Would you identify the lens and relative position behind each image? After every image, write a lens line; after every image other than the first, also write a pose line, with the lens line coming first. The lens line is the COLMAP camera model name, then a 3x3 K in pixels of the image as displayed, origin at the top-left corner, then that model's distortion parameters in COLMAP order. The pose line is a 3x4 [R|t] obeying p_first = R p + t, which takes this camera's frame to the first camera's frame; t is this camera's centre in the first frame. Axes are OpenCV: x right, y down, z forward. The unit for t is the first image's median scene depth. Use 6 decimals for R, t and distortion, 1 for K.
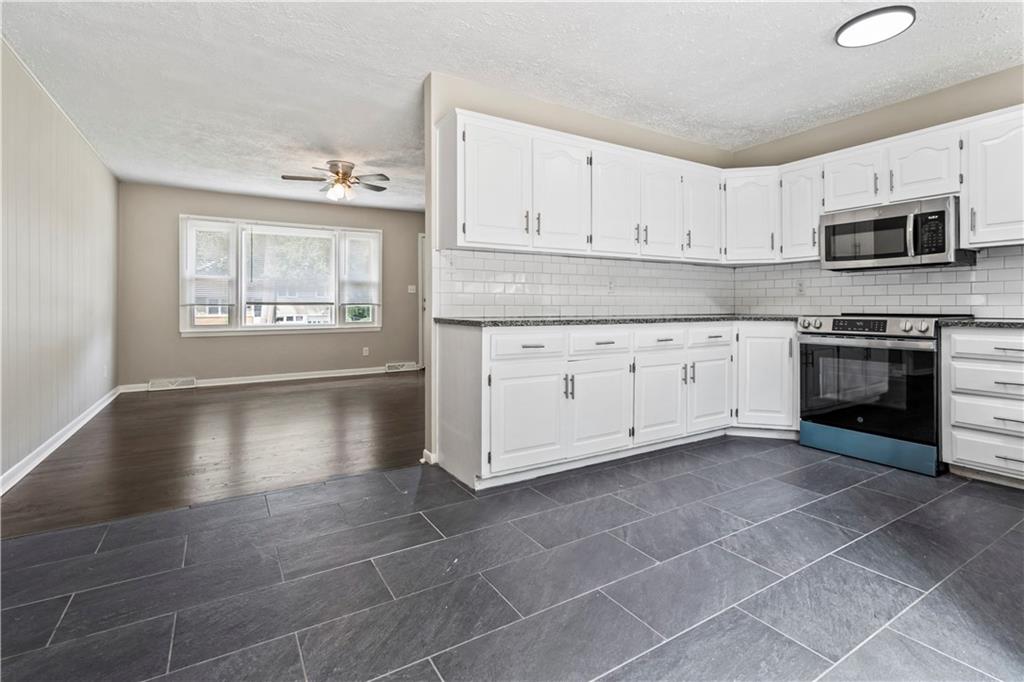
lens RADIAL K [[483.3, 0, 521.3], [0, 483.3, 308.3], [0, 0, 1]] dist [0.000231, 0.000746]
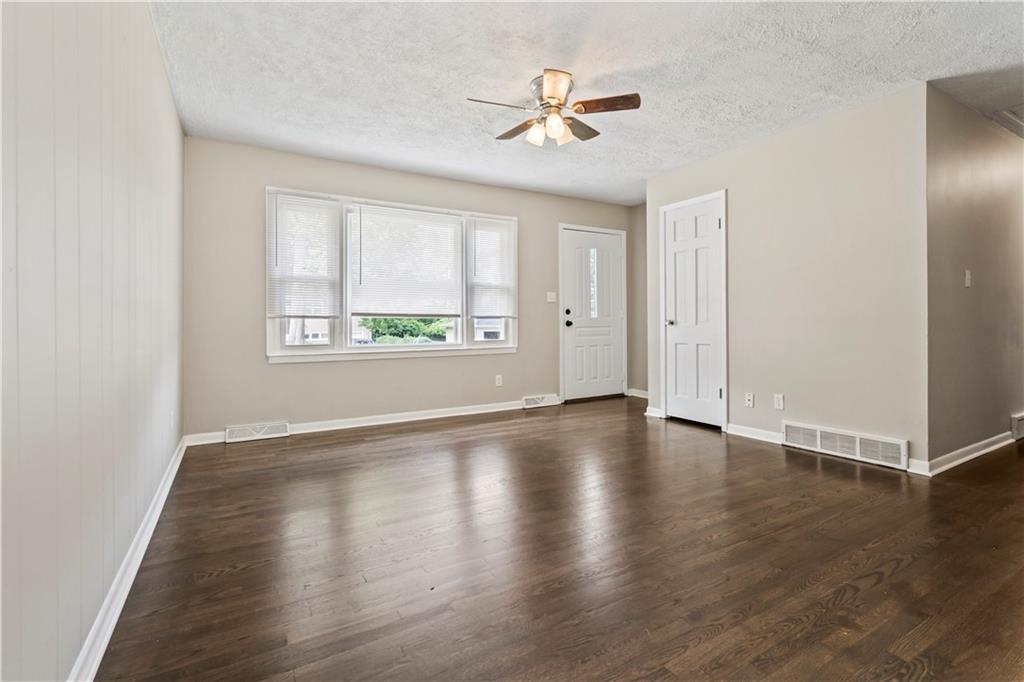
lens RADIAL K [[477.9, 0, 522.0], [0, 477.9, 324.9], [0, 0, 1]] dist [-0.002564, 0.000246]
pose [[0.999916, -0.002369, -0.012718, -0.596469], [0.002365, 0.999997, -0.000281, 0.009194], [0.012719, 0.000251, 0.999919, 0.576846]]
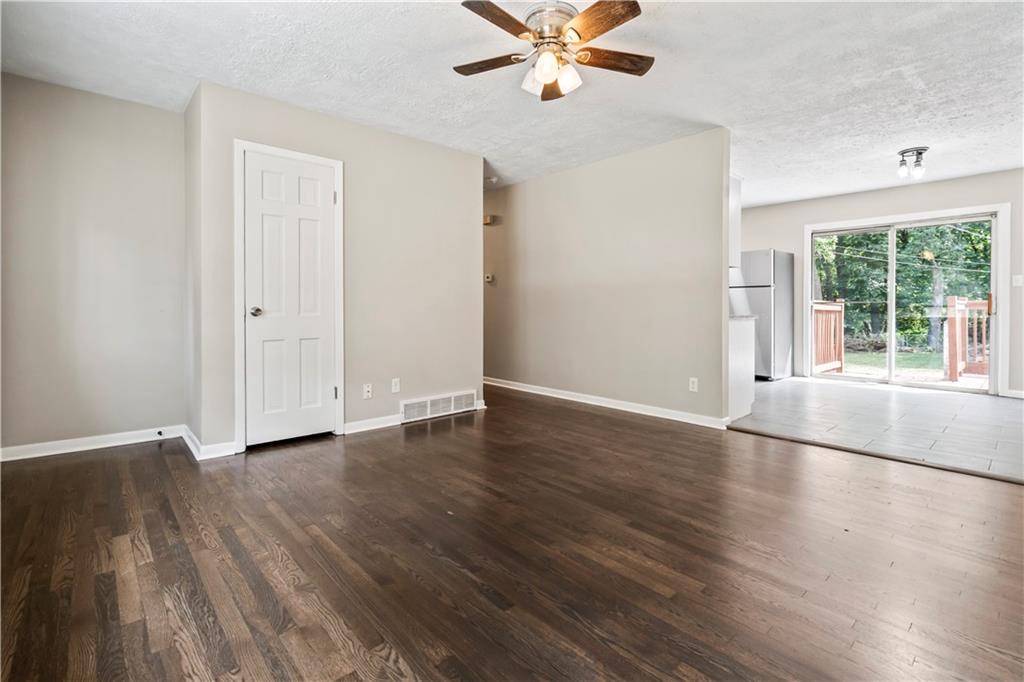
lens RADIAL K [[472.5, 0, 517.3], [0, 472.5, 309.2], [0, 0, 1]] dist [-0.002233, -0.000305]
pose [[-0.182577, -0.002612, 0.983188, -1.249801], [0.002056, 0.999993, 0.003038, -0.003895], [-0.983189, 0.002576, -0.182571, 1.657884]]
